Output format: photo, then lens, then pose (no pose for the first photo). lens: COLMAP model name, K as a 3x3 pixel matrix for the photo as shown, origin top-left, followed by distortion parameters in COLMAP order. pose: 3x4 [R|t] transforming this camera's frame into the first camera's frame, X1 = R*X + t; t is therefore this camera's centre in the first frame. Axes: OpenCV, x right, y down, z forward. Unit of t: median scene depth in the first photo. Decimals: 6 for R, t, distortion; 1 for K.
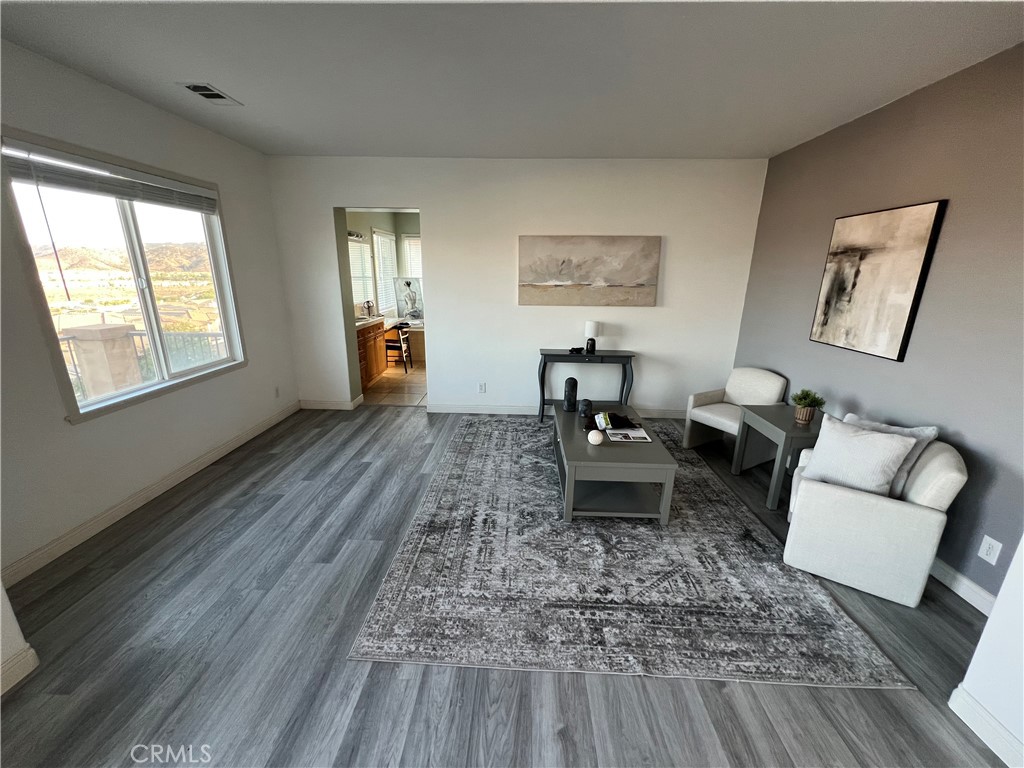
lens RADIAL K [[407.8, 0, 512.4], [0, 407.8, 387.8], [0, 0, 1]] dist [-0.000311, 0.000610]
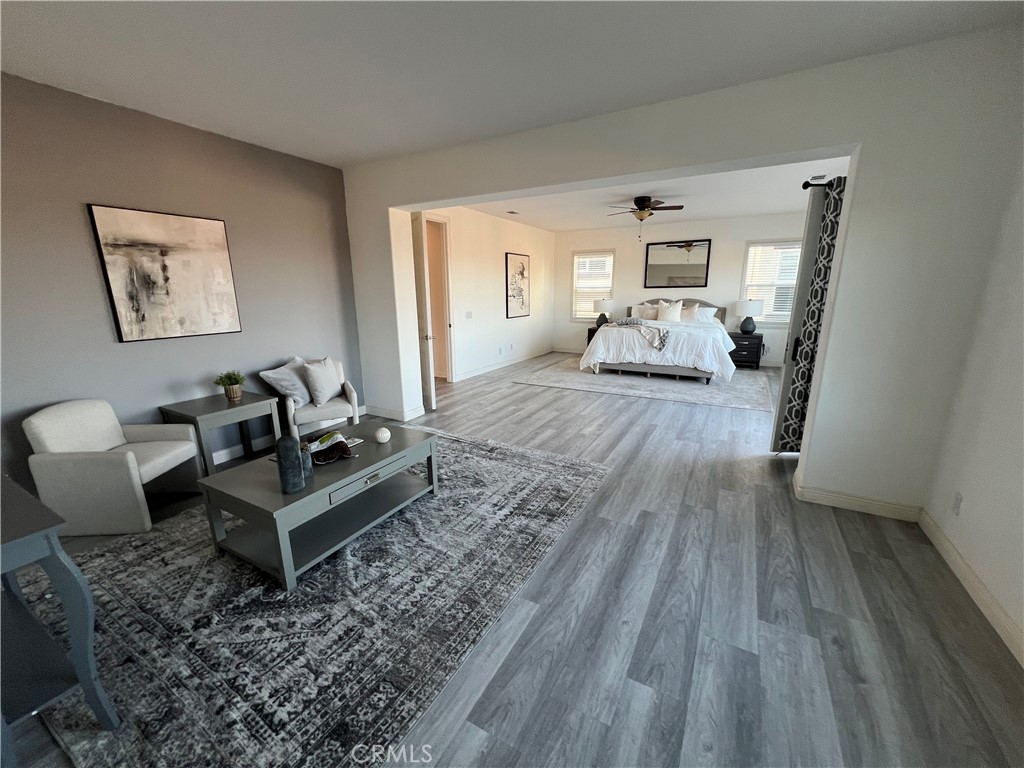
lens RADIAL K [[407.8, 0, 516.1], [0, 407.8, 384.4], [0, 0, 1]] dist [-0.000311, 0.000610]
pose [[-0.889273, -0.110814, 0.443750, -0.491862], [0.123484, 0.876008, 0.466220, -0.393004], [-0.440392, 0.469393, -0.765327, 1.539036]]
